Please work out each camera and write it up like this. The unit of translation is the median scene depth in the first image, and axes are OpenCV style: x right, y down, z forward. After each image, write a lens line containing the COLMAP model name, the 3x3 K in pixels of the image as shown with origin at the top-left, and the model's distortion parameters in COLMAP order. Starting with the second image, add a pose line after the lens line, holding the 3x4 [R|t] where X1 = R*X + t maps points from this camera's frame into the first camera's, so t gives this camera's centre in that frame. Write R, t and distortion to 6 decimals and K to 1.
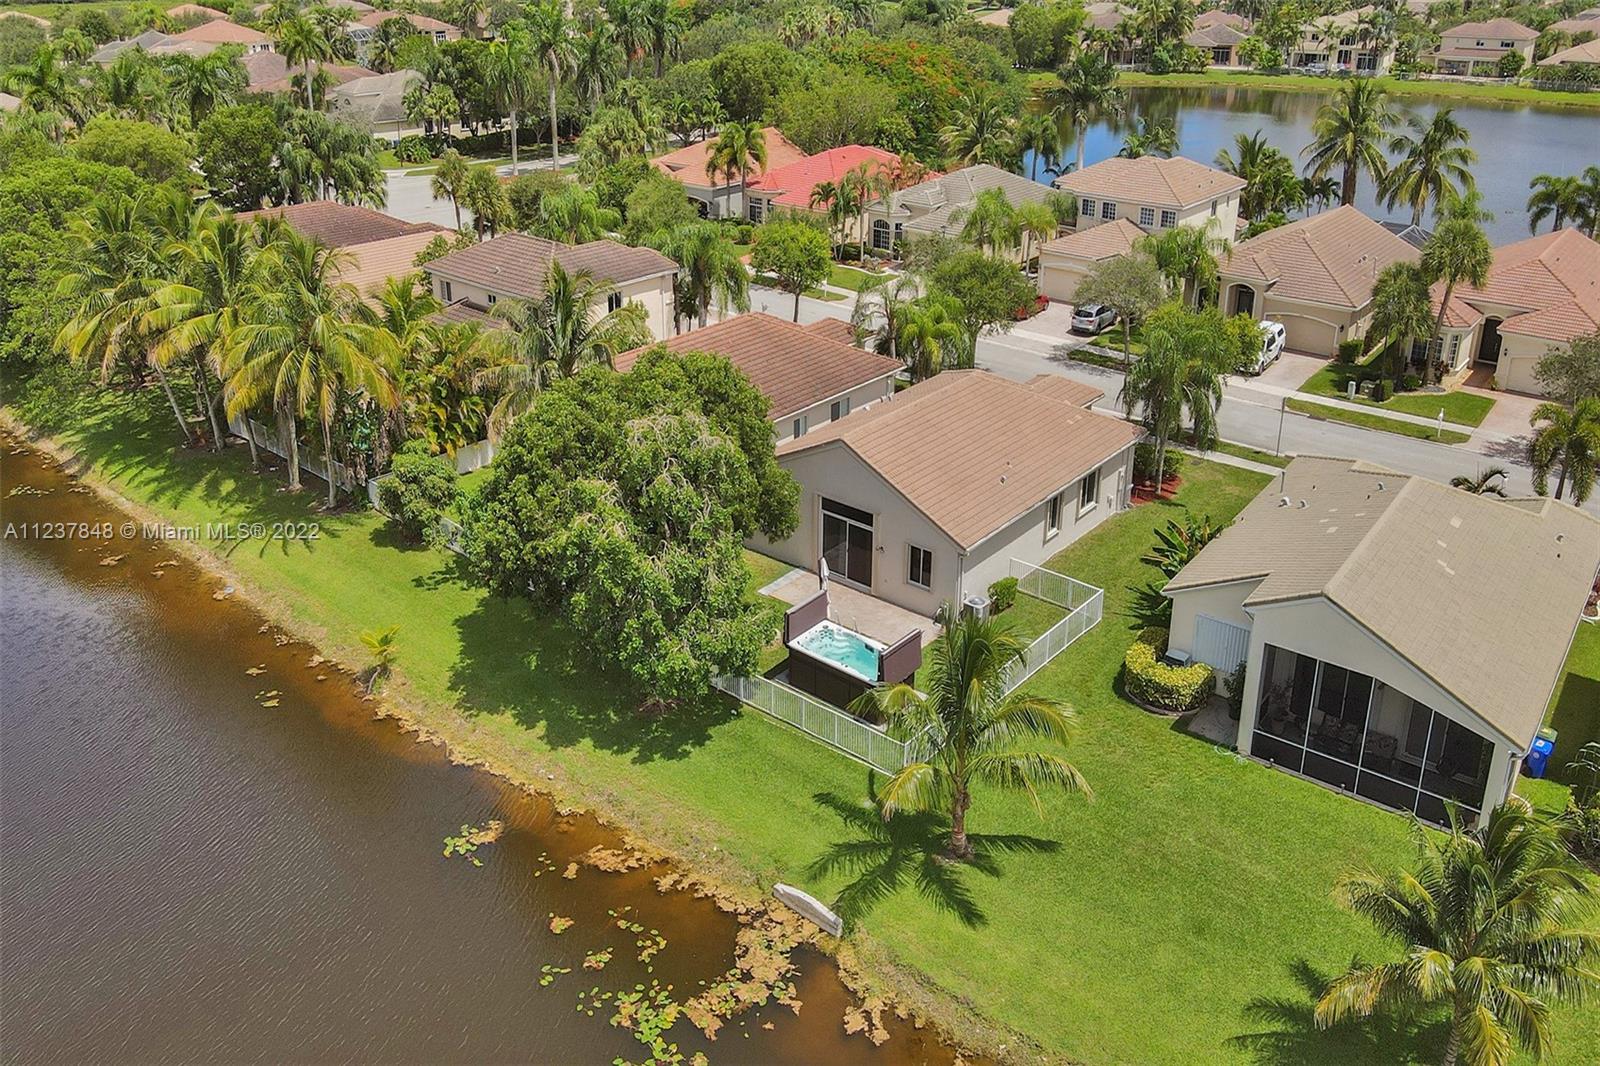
lens RADIAL K [[1206.5, 0, 797.8], [0, 1206.5, 453.8], [0, 0, 1]] dist [0.002321, 0.005202]
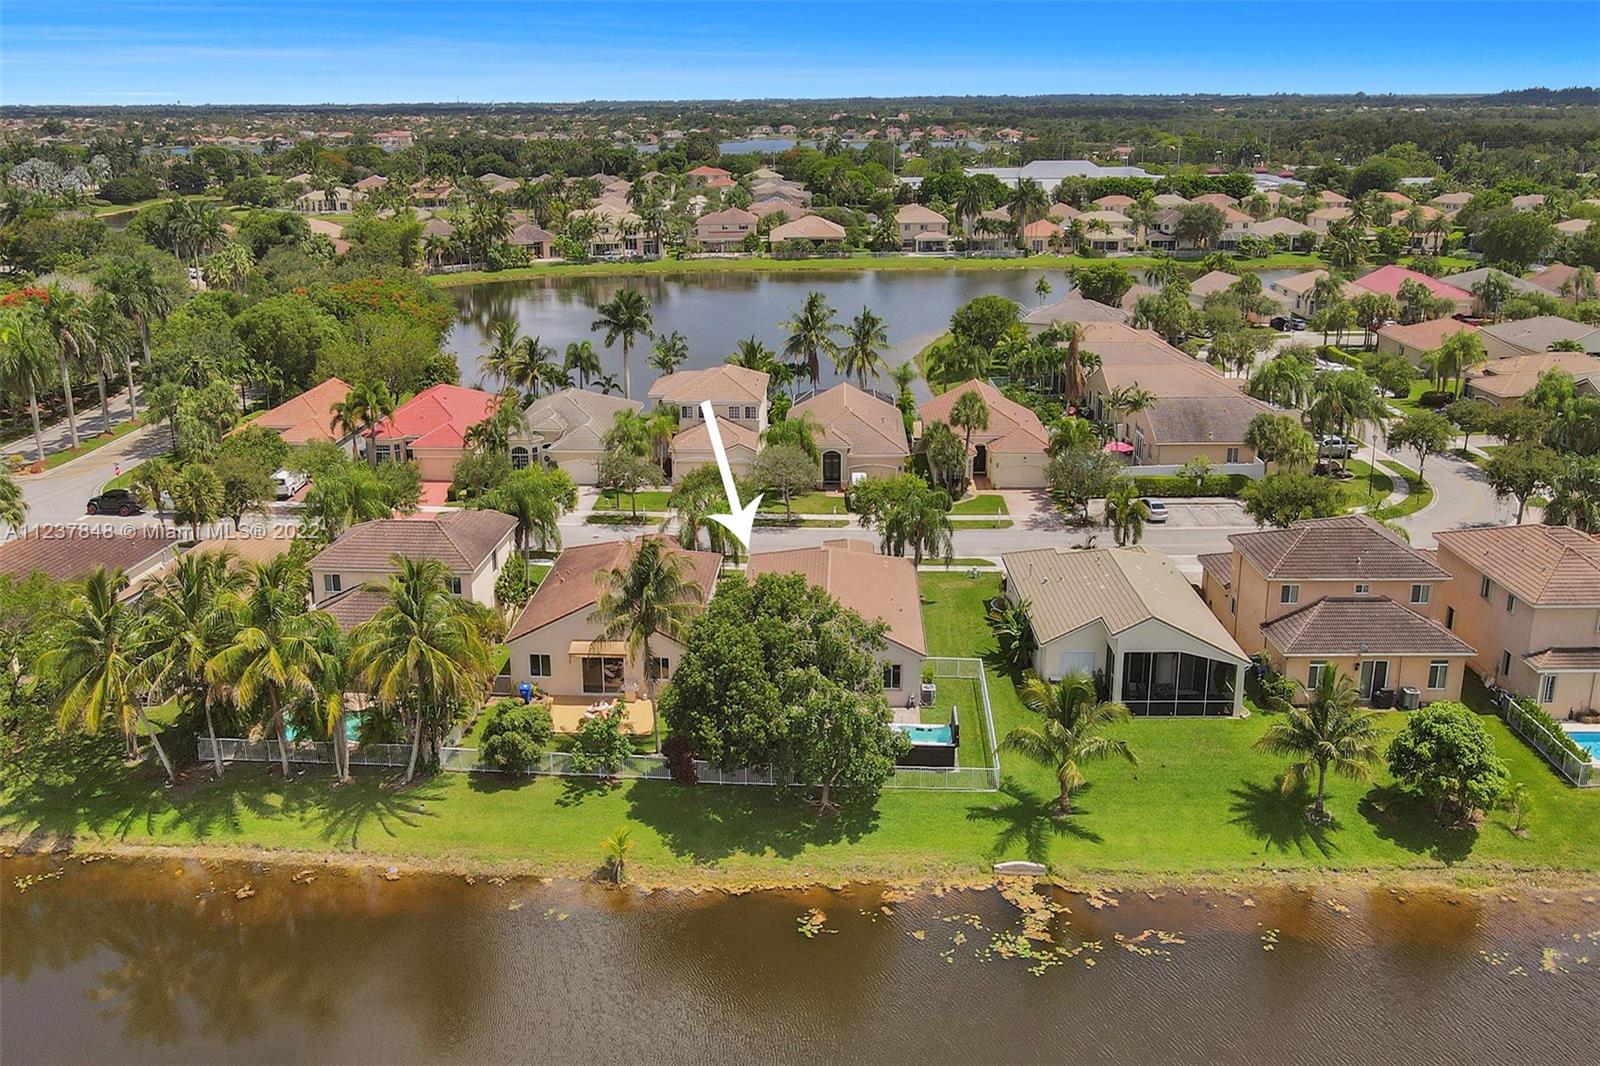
lens RADIAL K [[1166.9, 0, 755.7], [0, 1166.9, 510.4], [0, 0, 1]] dist [0.007097, 0.003987]
pose [[0.813846, -0.200643, 0.545341, -0.680295], [0.241850, 0.970306, -0.003930, -0.124299], [-0.528359, 0.135090, 0.838205, -0.159168]]
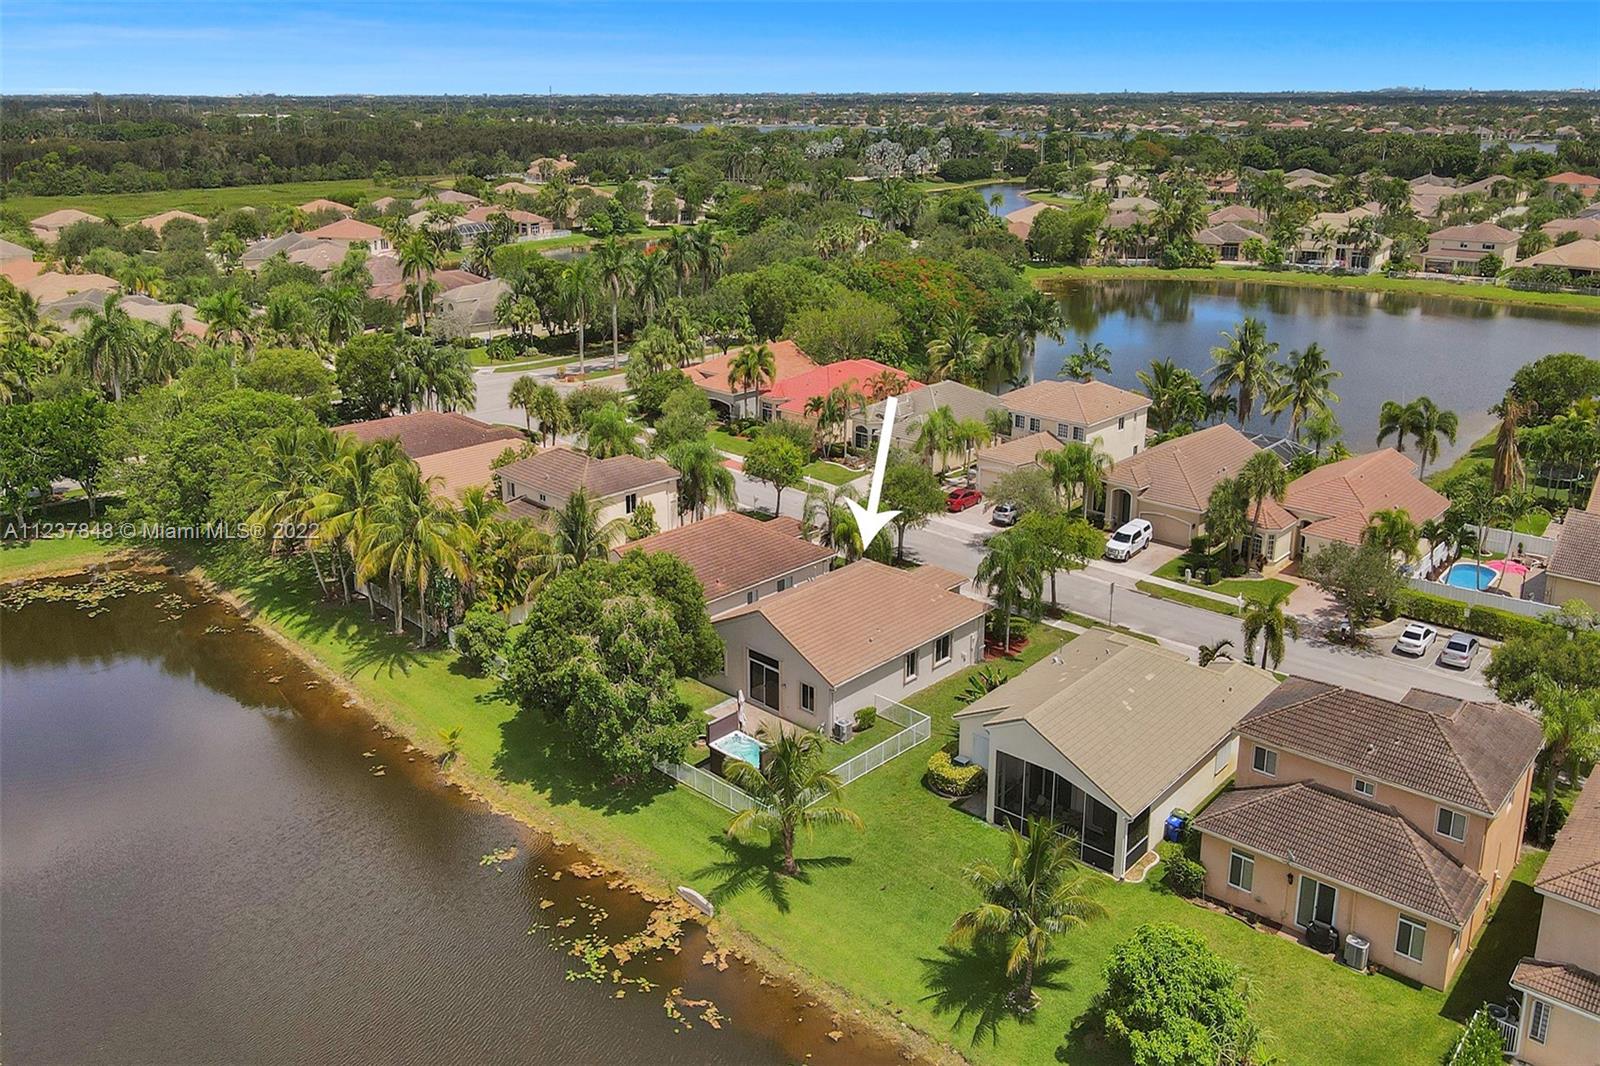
lens RADIAL K [[1181.5, 0, 800.0], [0, 1181.5, 533.0], [0, 0, 1]] dist [-0.006925, -0.001261]
pose [[0.997801, 0.019601, -0.063312, 0.150435], [-0.023078, 0.998238, -0.054660, -0.024468], [0.062129, 0.056001, 0.996496, -0.387461]]
